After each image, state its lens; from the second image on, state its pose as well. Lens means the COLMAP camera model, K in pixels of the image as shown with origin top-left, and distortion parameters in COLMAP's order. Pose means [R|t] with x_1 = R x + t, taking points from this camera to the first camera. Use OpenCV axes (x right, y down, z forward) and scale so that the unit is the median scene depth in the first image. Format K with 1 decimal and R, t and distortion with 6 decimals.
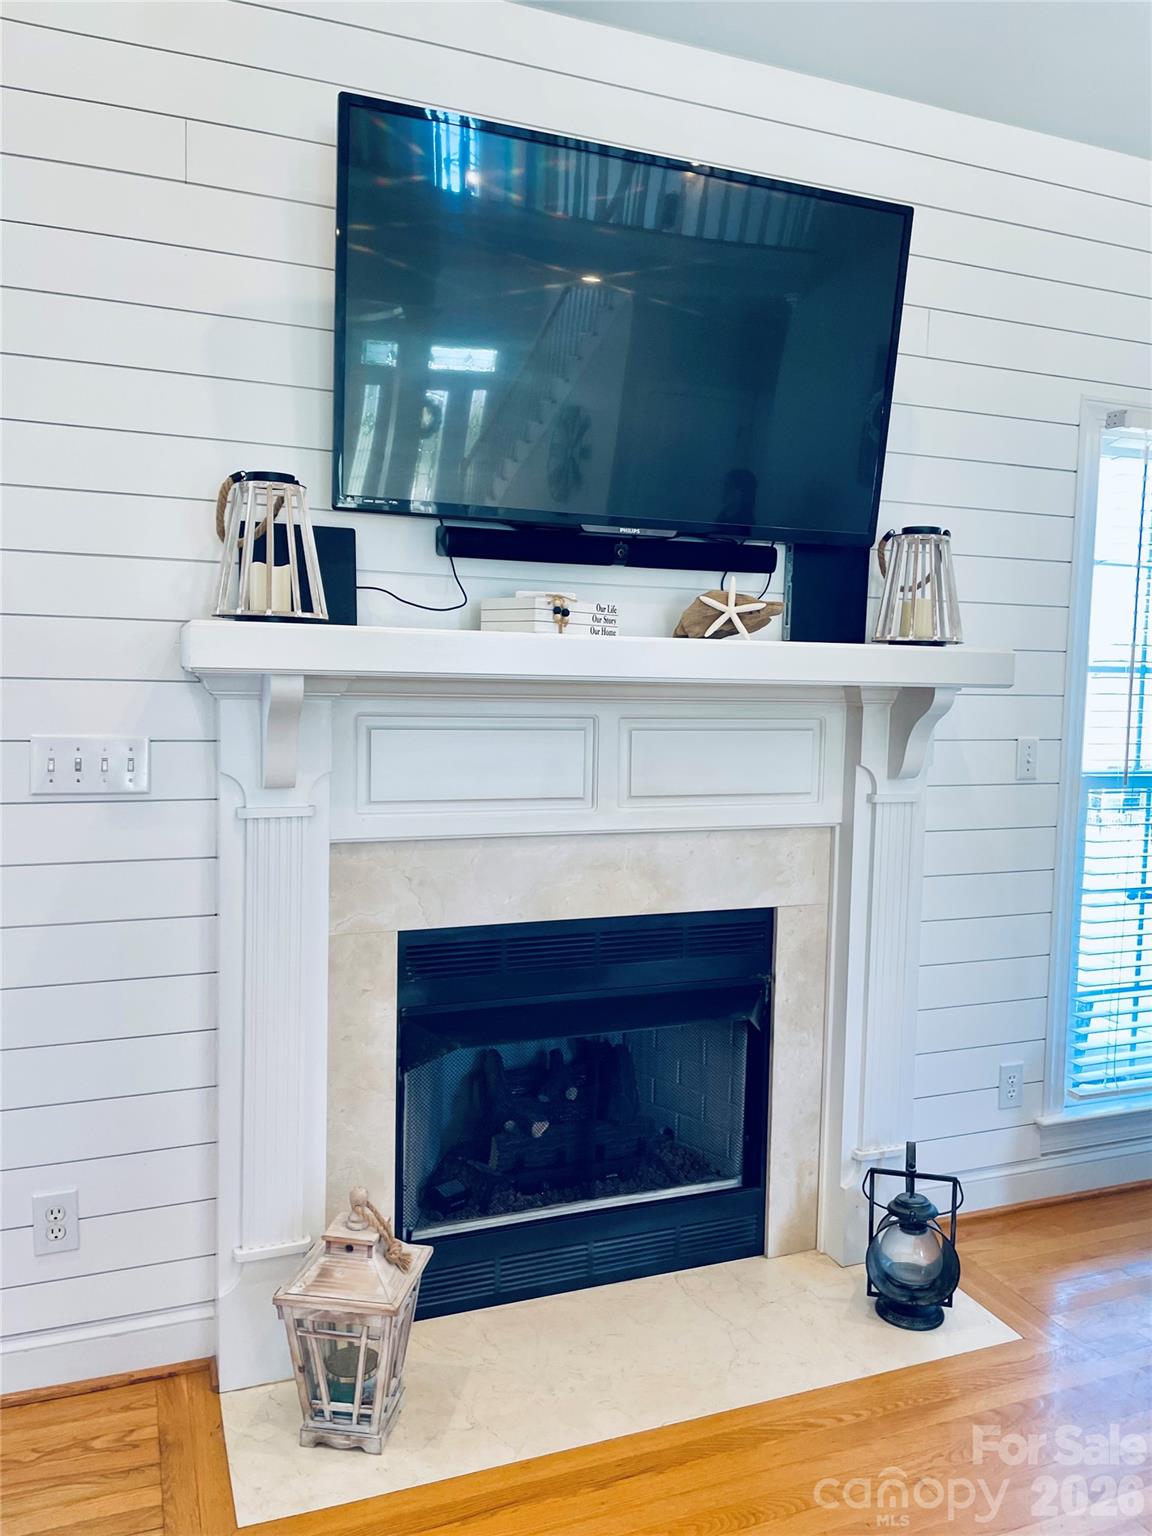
lens RADIAL K [[1147.9, 0, 564.9], [0, 1147.9, 743.4], [0, 0, 1]] dist [0.052142, -0.053458]
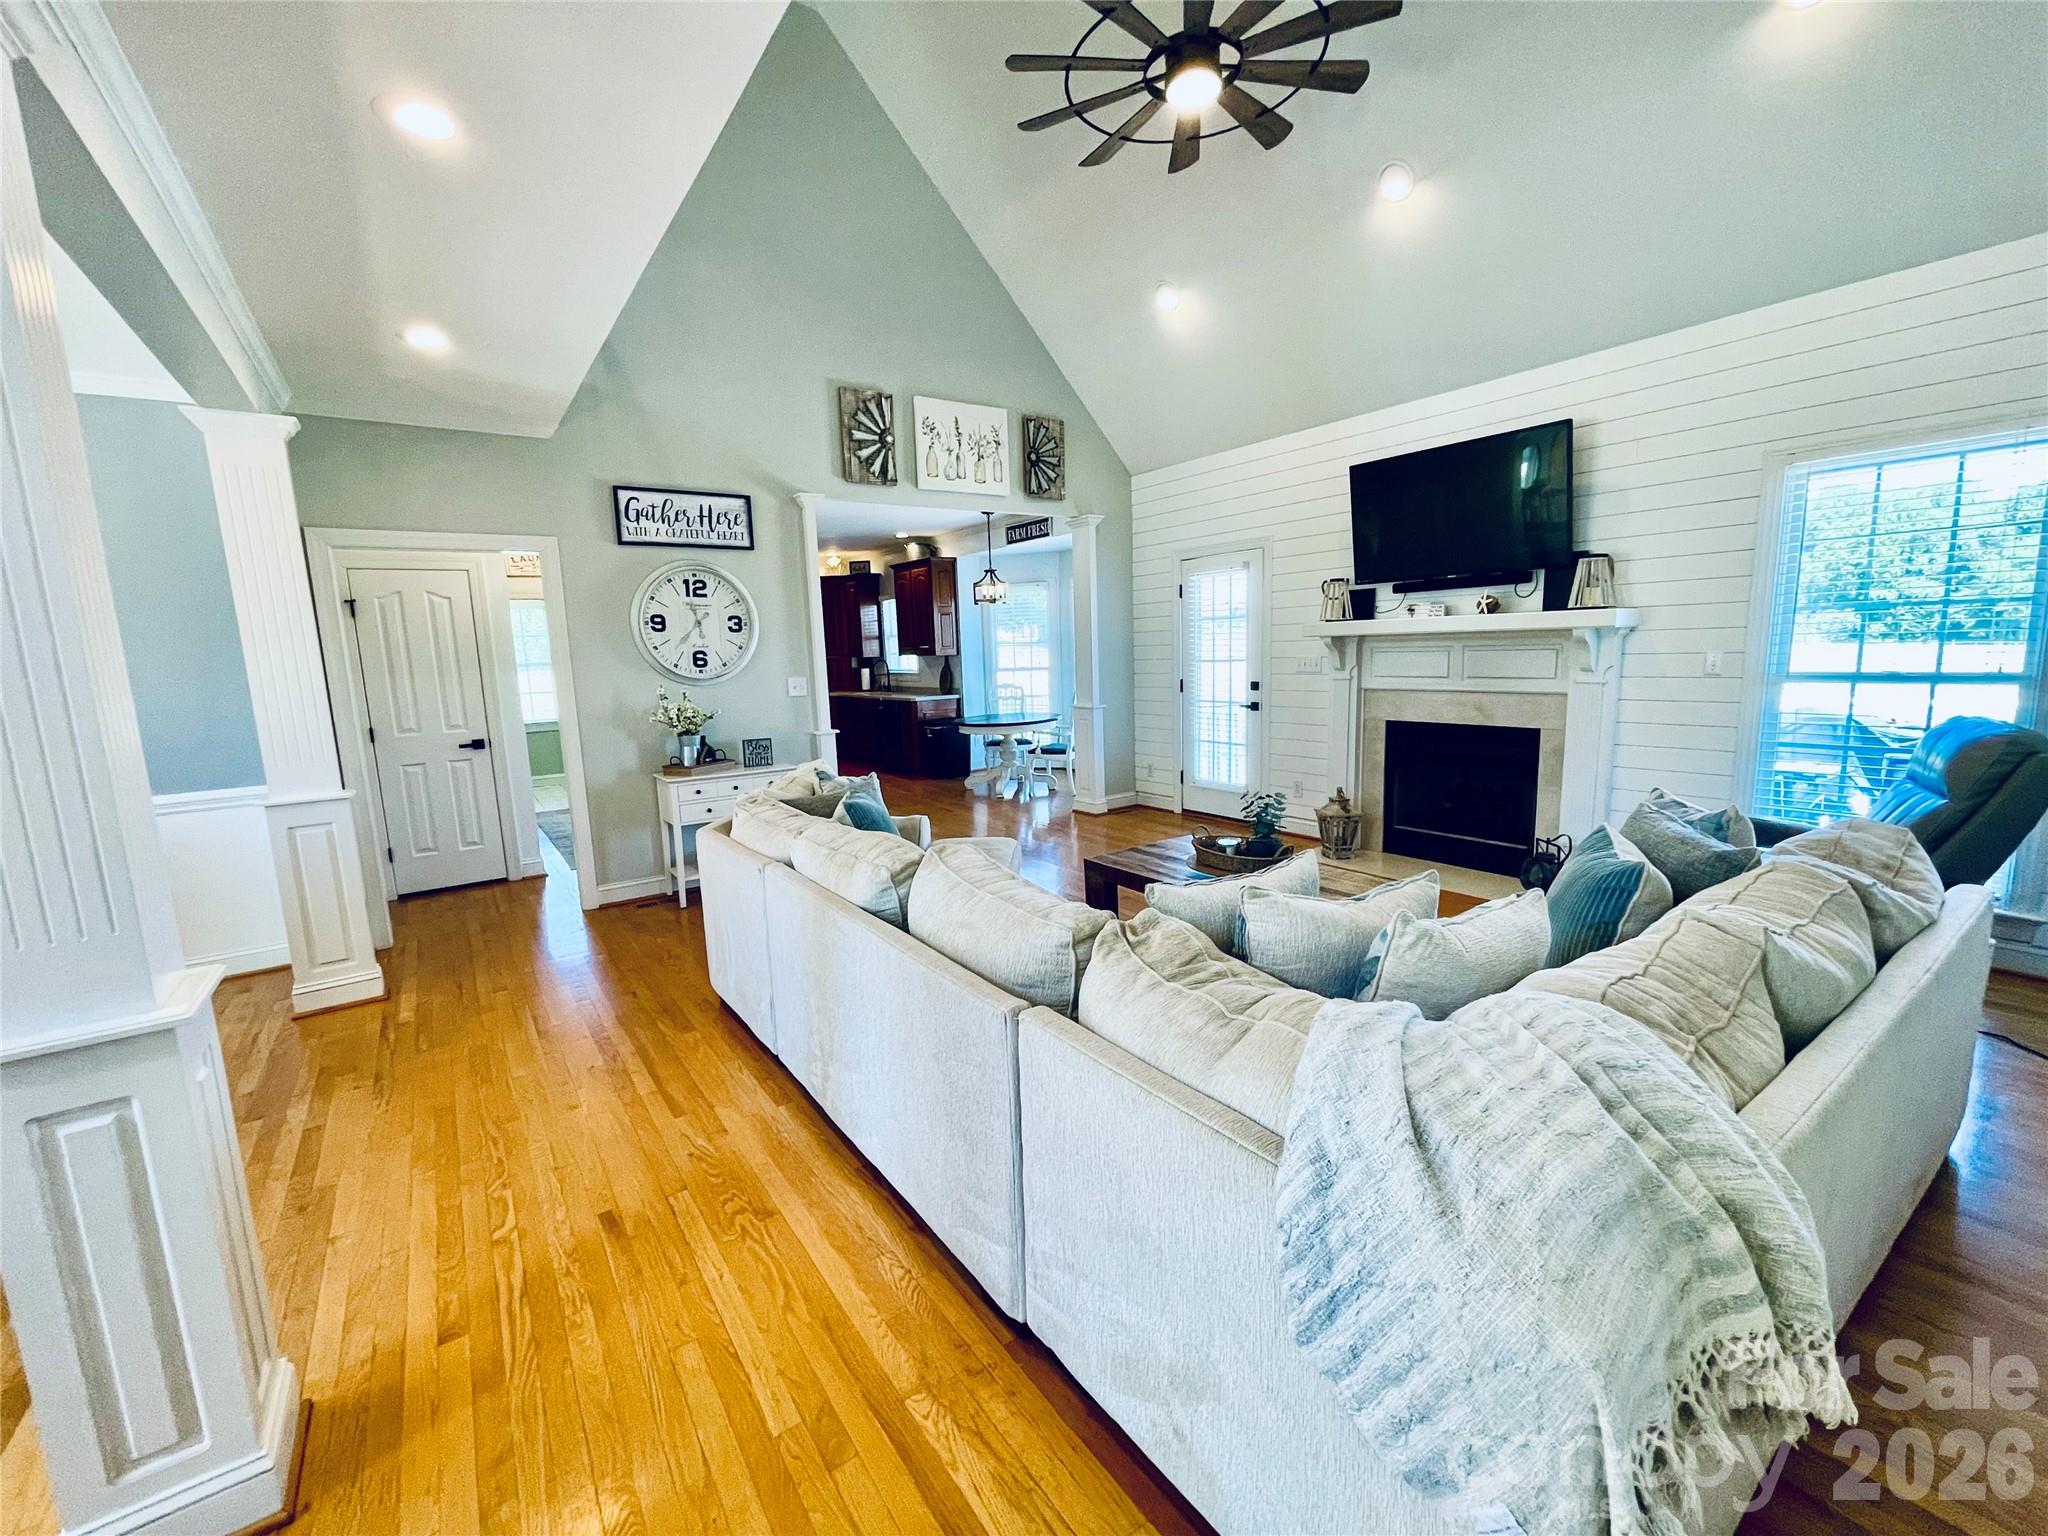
lens RADIAL K [[824.5, 0, 1022.6], [0, 824.5, 773.7], [0, 0, 1]] dist [-0.014258, -0.000130]
pose [[0.238672, 0.114422, -0.964336, 1.557099], [-0.028200, 0.993432, 0.110895, 0.081527], [0.970691, 0.000727, 0.240331, -0.404209]]
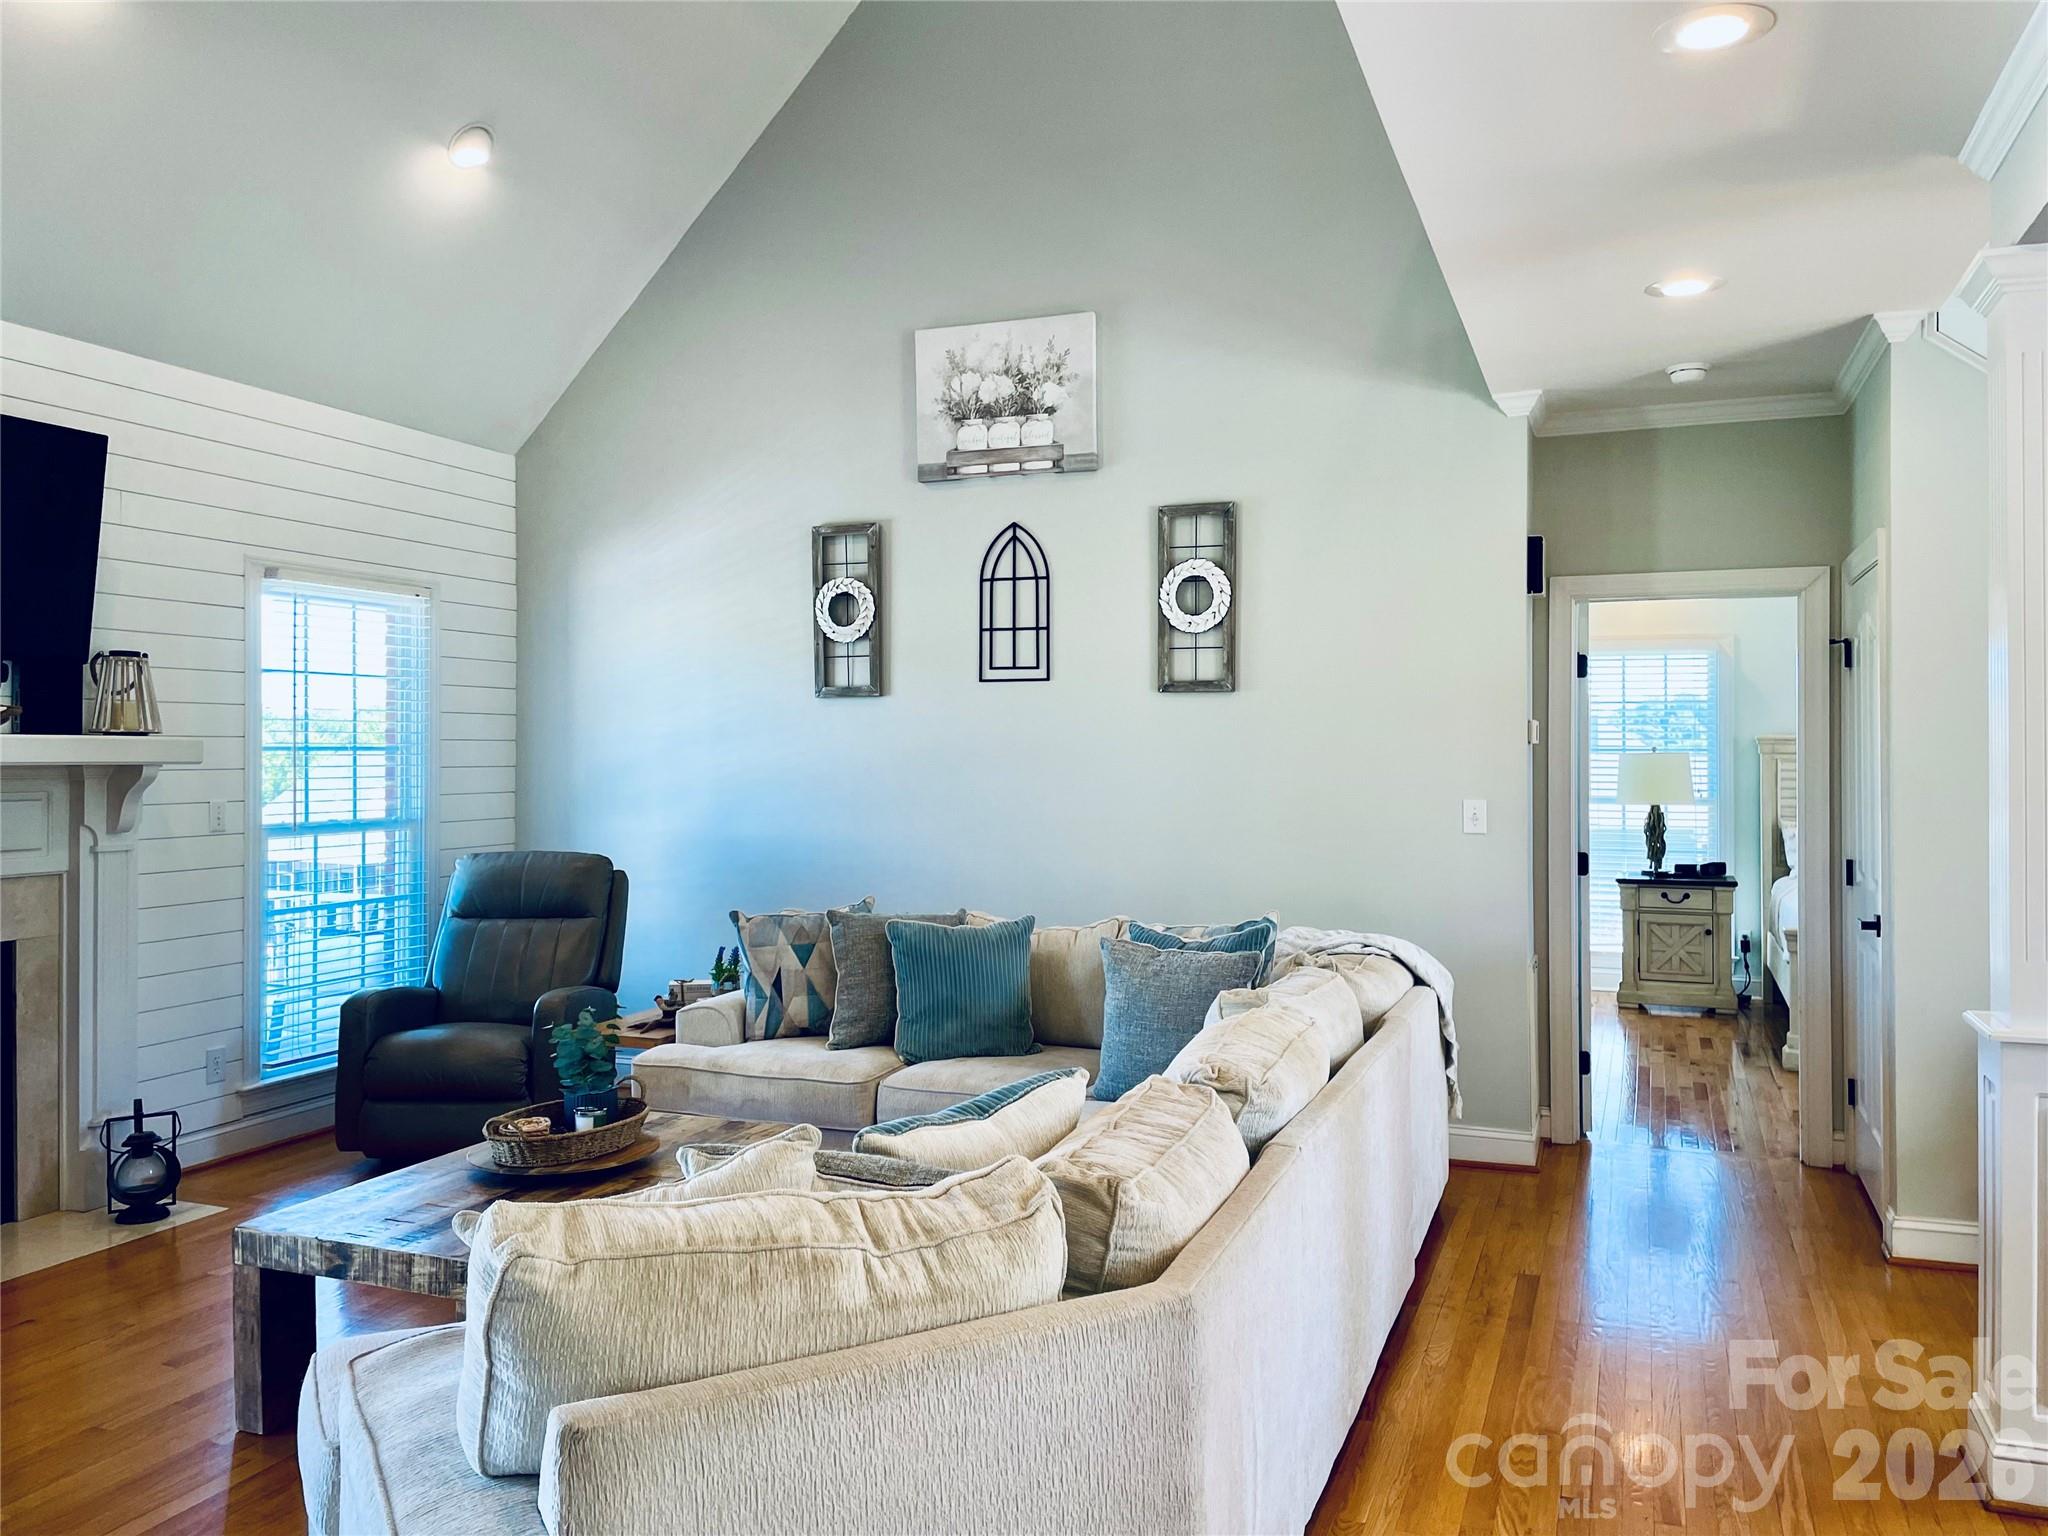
lens RADIAL K [[1530.5, 0, 1034.7], [0, 1530.5, 742.7], [0, 0, 1]] dist [0.052142, -0.053458]
pose [[0.661679, -0.020523, 0.749507, -0.362863], [0.071510, 0.996796, -0.035837, 0.068223], [-0.746370, 0.077309, 0.661026, -1.031575]]
